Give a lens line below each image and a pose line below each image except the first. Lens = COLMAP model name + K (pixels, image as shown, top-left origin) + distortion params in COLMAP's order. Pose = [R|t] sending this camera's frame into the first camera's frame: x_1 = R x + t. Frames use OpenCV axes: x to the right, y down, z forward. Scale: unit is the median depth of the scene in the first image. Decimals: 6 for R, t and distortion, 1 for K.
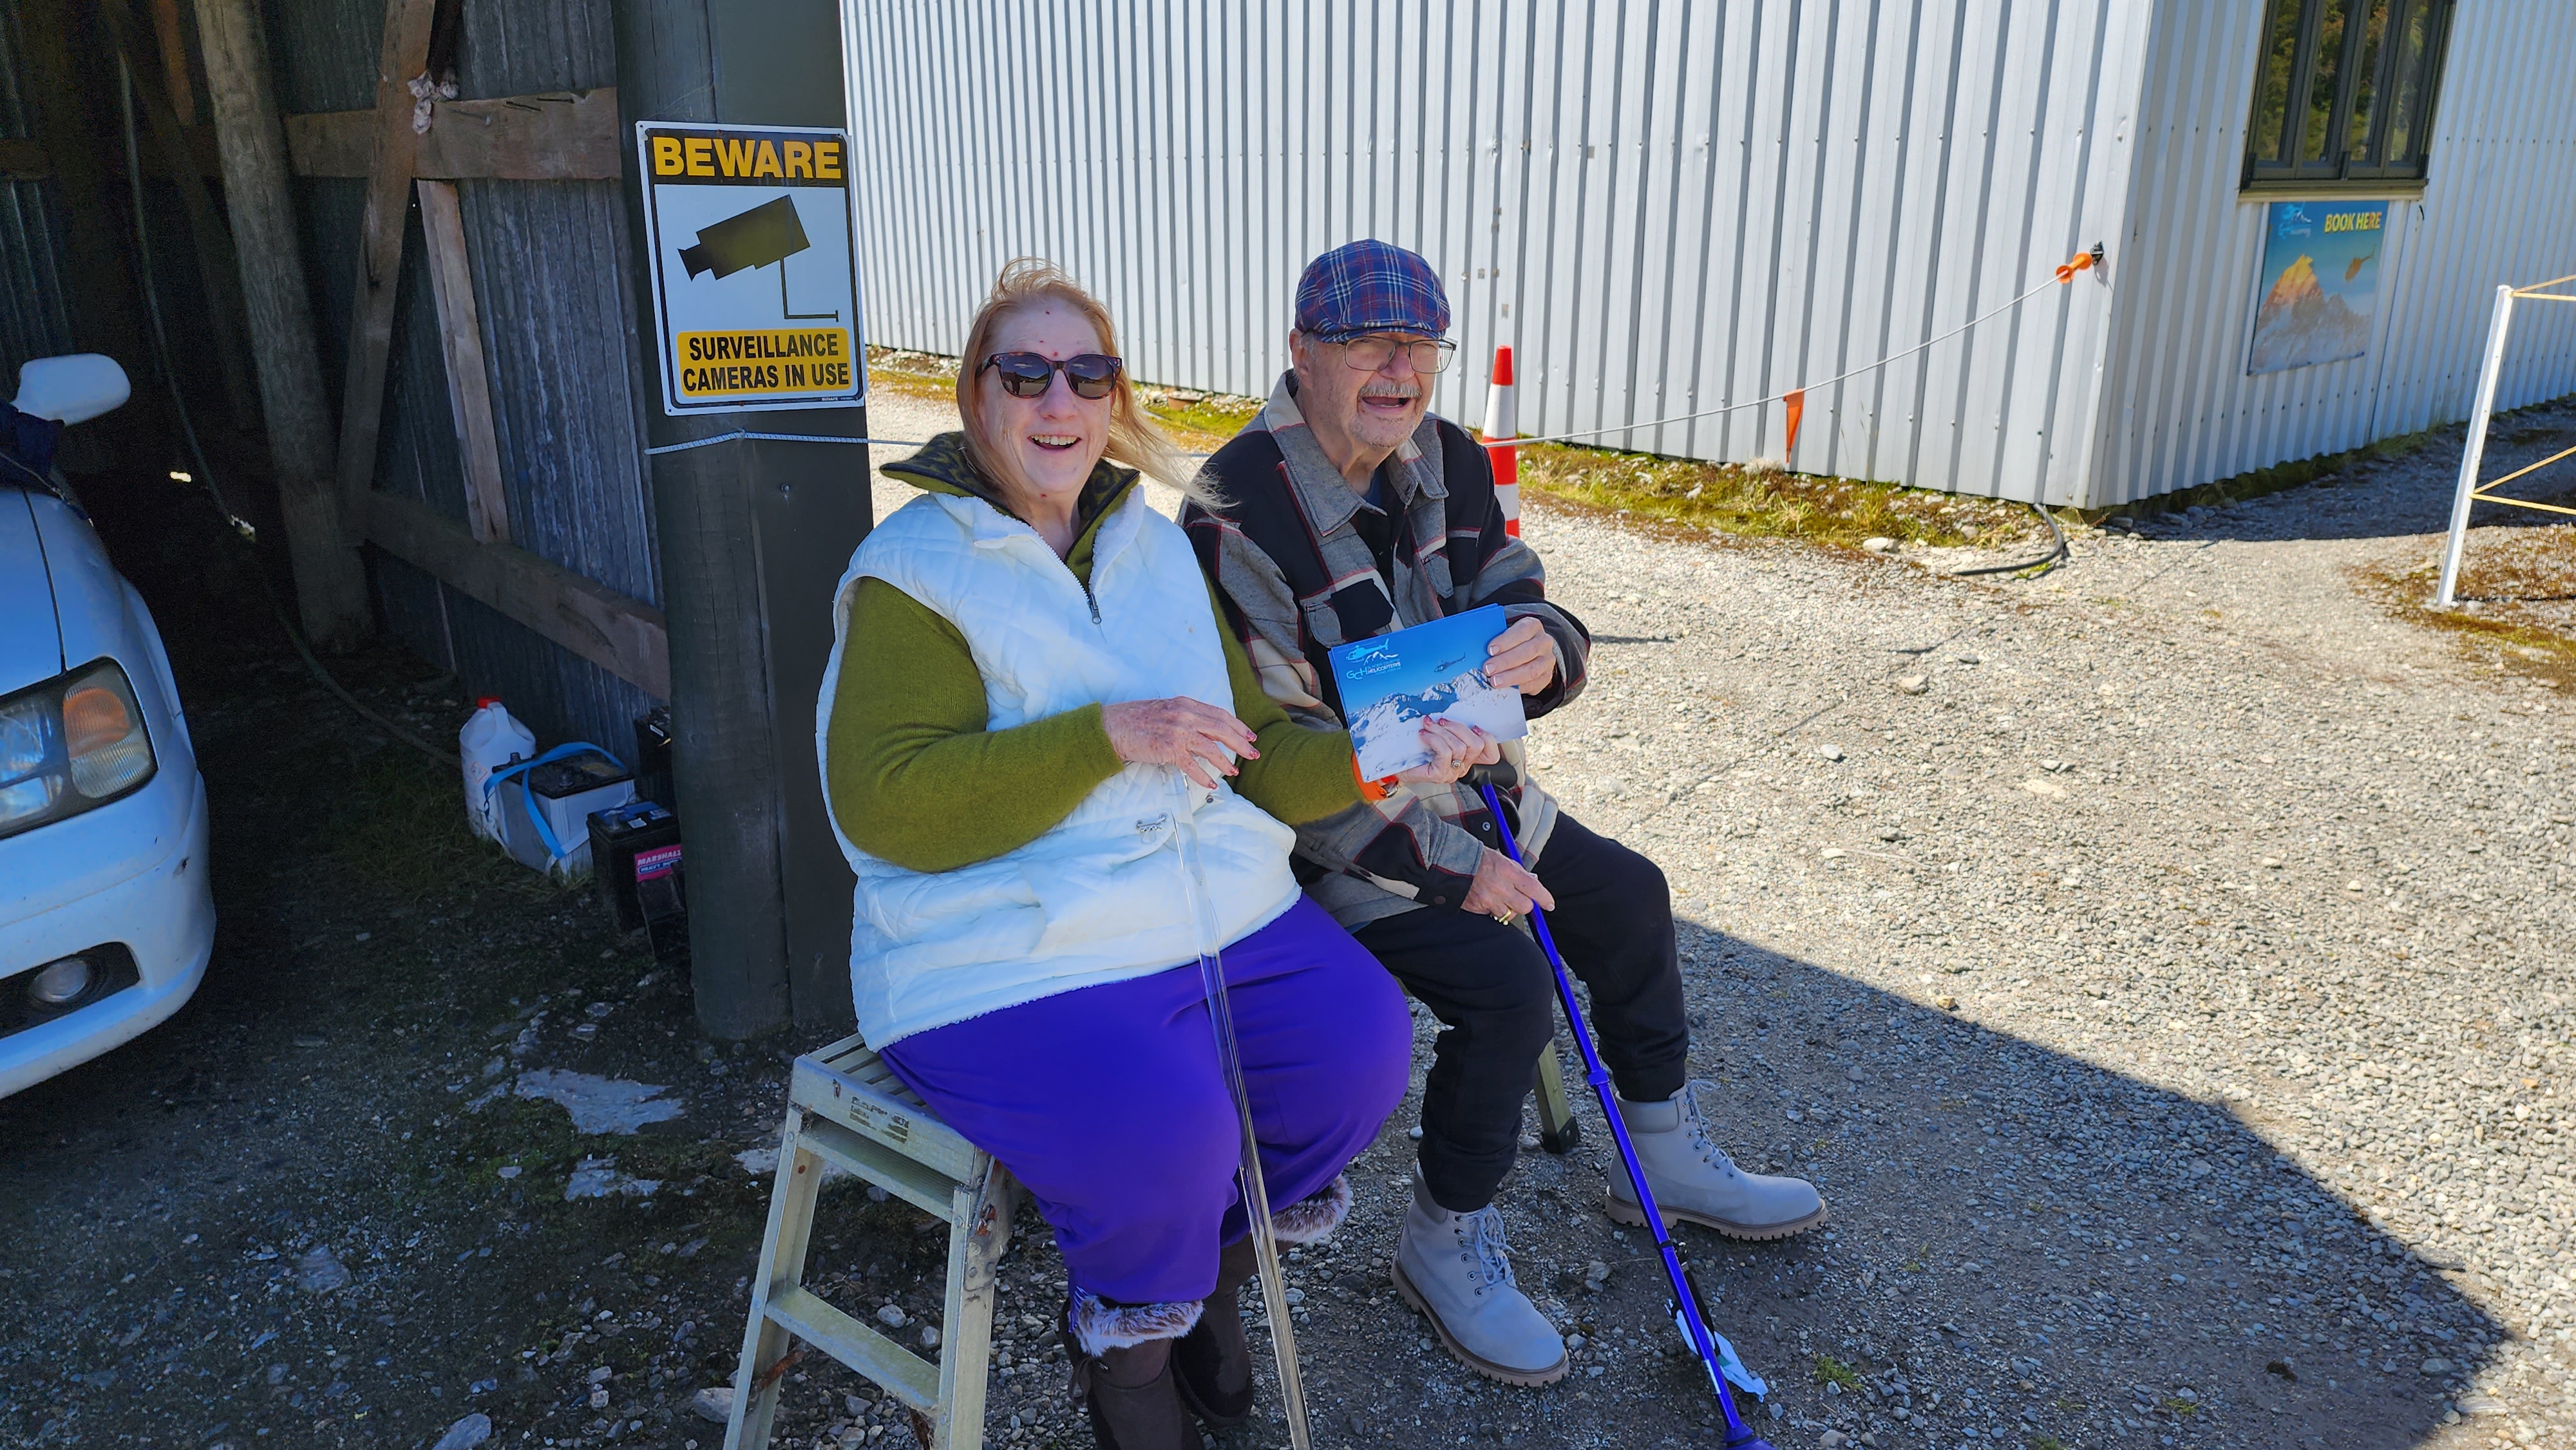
lens RADIAL K [[1715.7, 0, 1301.4], [0, 1715.7, 734.0], [0, 0, 1]] dist [0.083092, -0.067404]
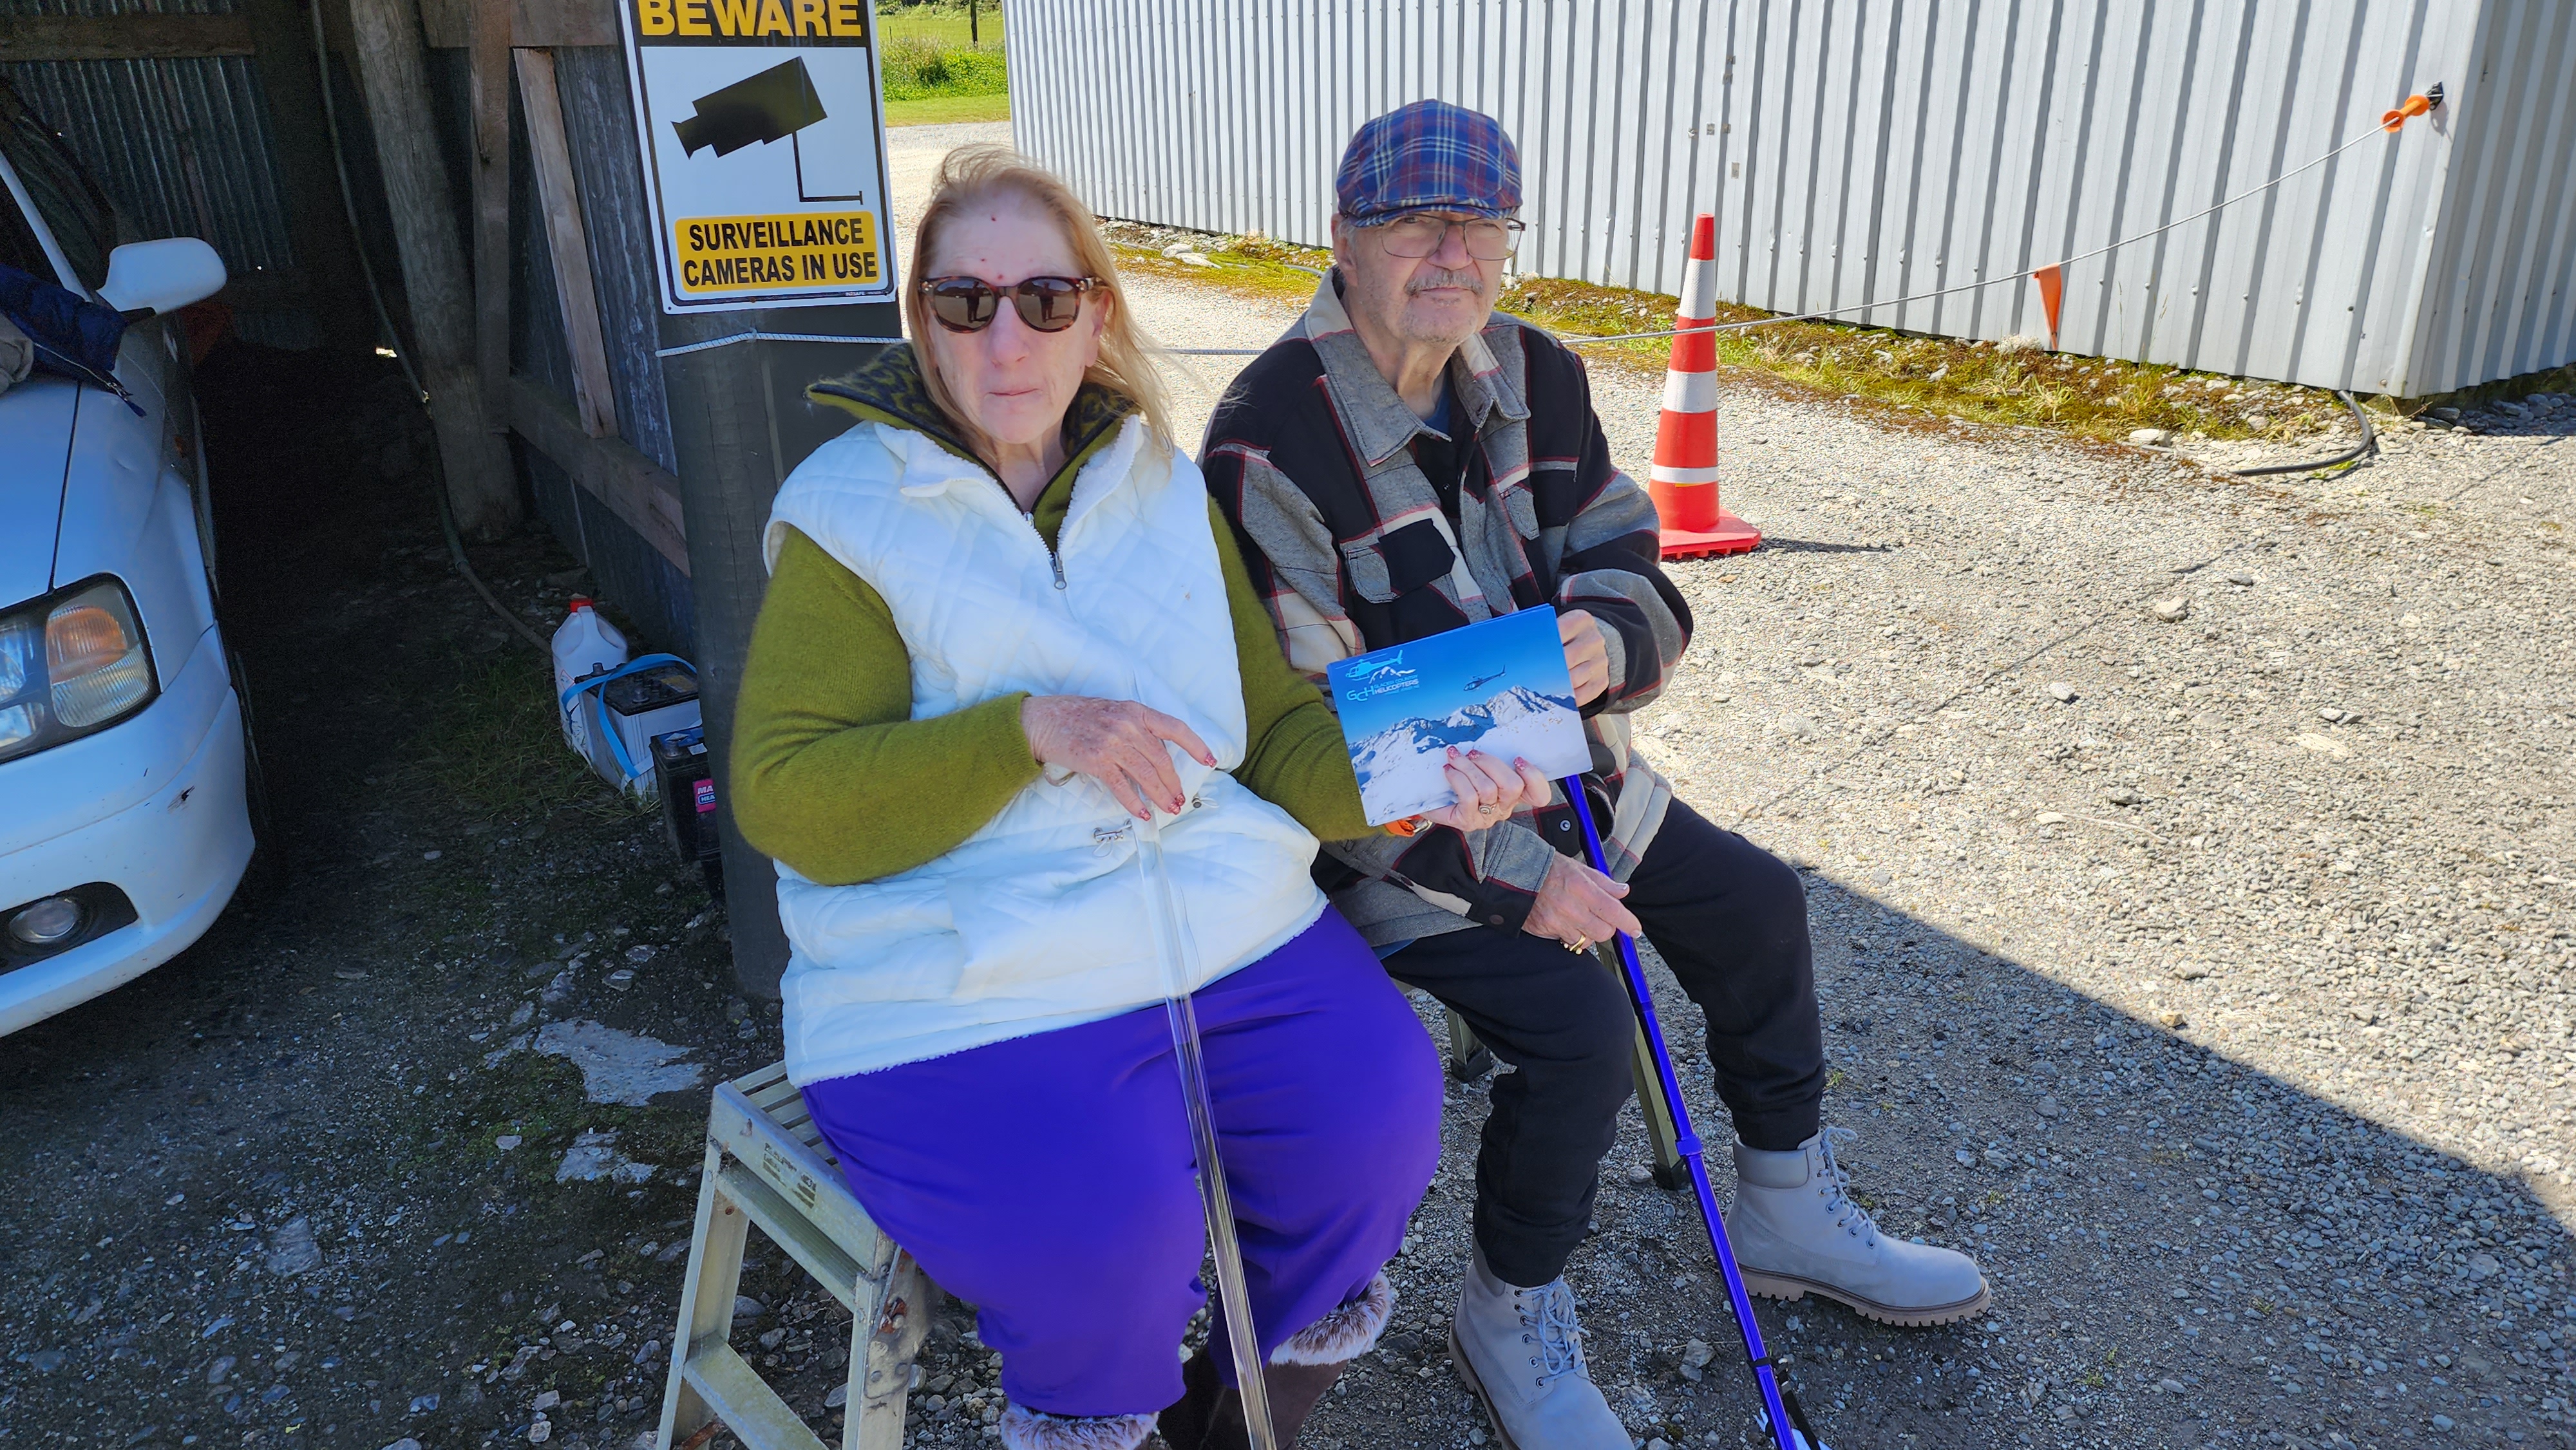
lens RADIAL K [[1715.7, 0, 1309.7], [0, 1715.7, 707.8], [0, 0, 1]] dist [0.083092, -0.067404]
pose [[0.991247, 0.031772, -0.128139, 0.066686], [-0.023965, 0.997788, 0.062011, -0.038992], [0.129825, -0.058397, 0.989816, 0.130318]]
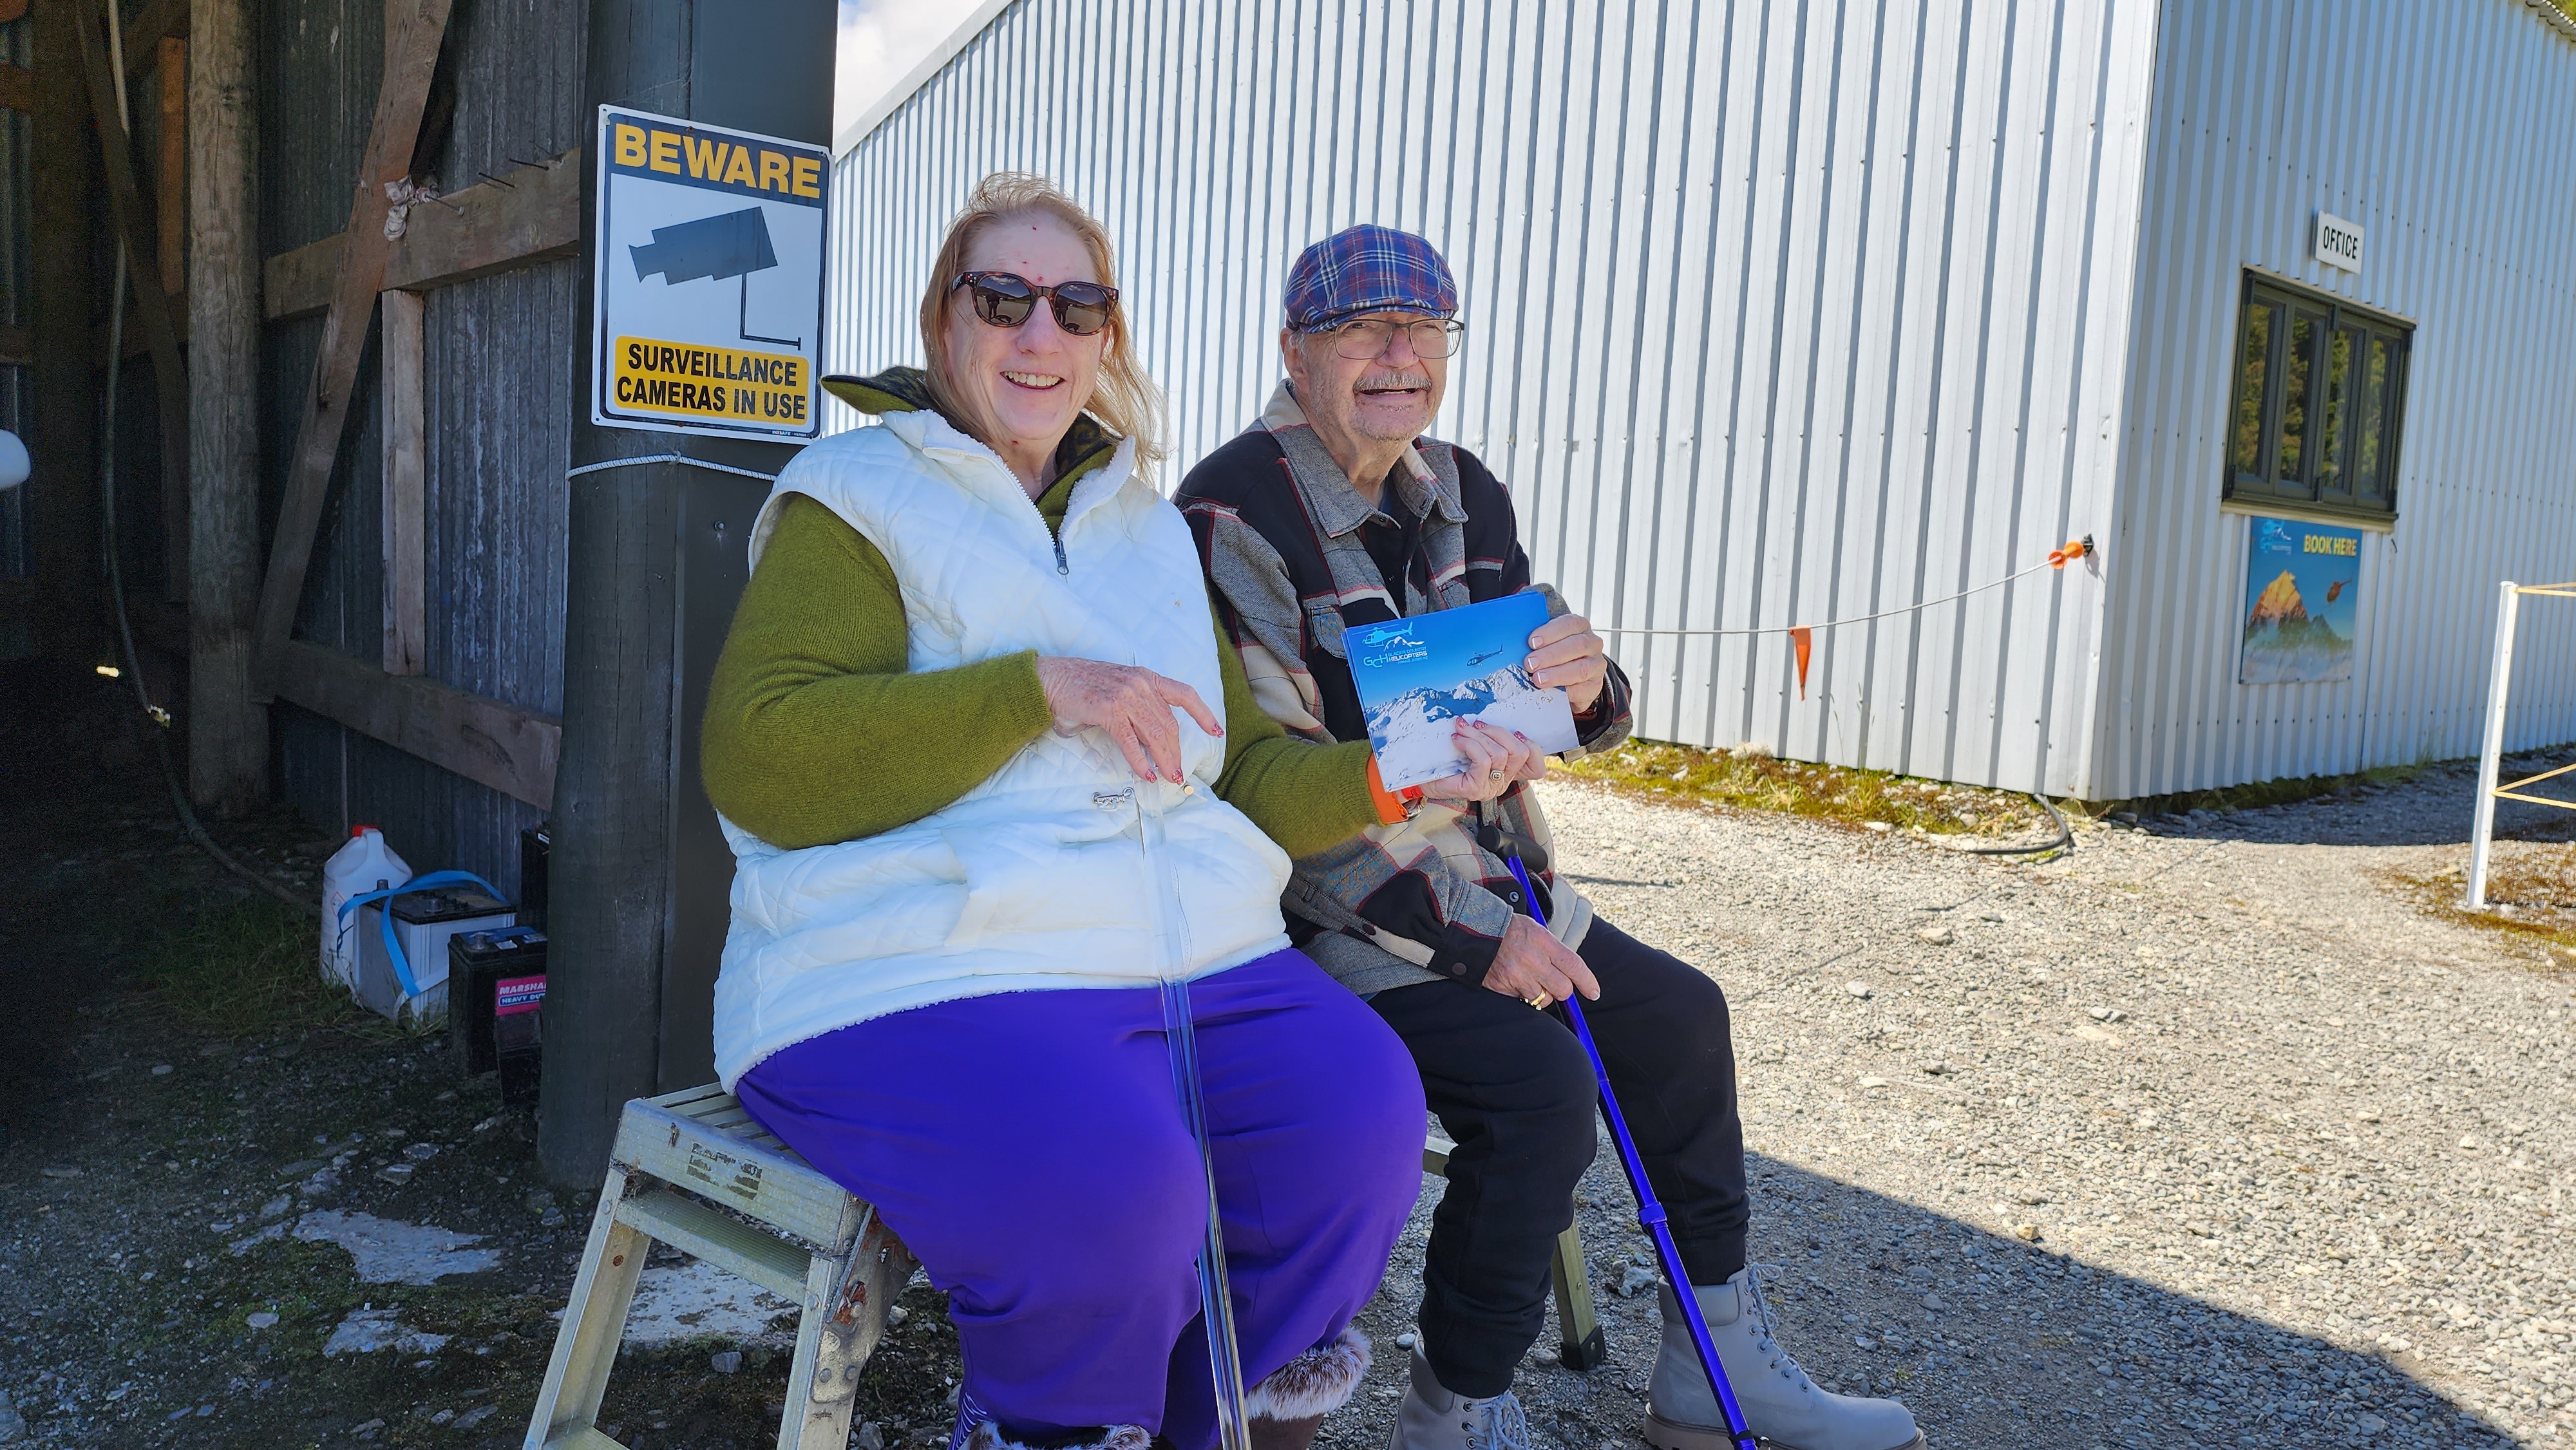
lens RADIAL K [[1715.7, 0, 1295.9], [0, 1715.7, 706.4], [0, 0, 1]] dist [0.083092, -0.067404]
pose [[0.998596, 0.051349, 0.013037, -0.009677], [-0.047420, 0.976073, -0.212209, 0.107731], [-0.023622, 0.211293, 0.977137, 0.130784]]
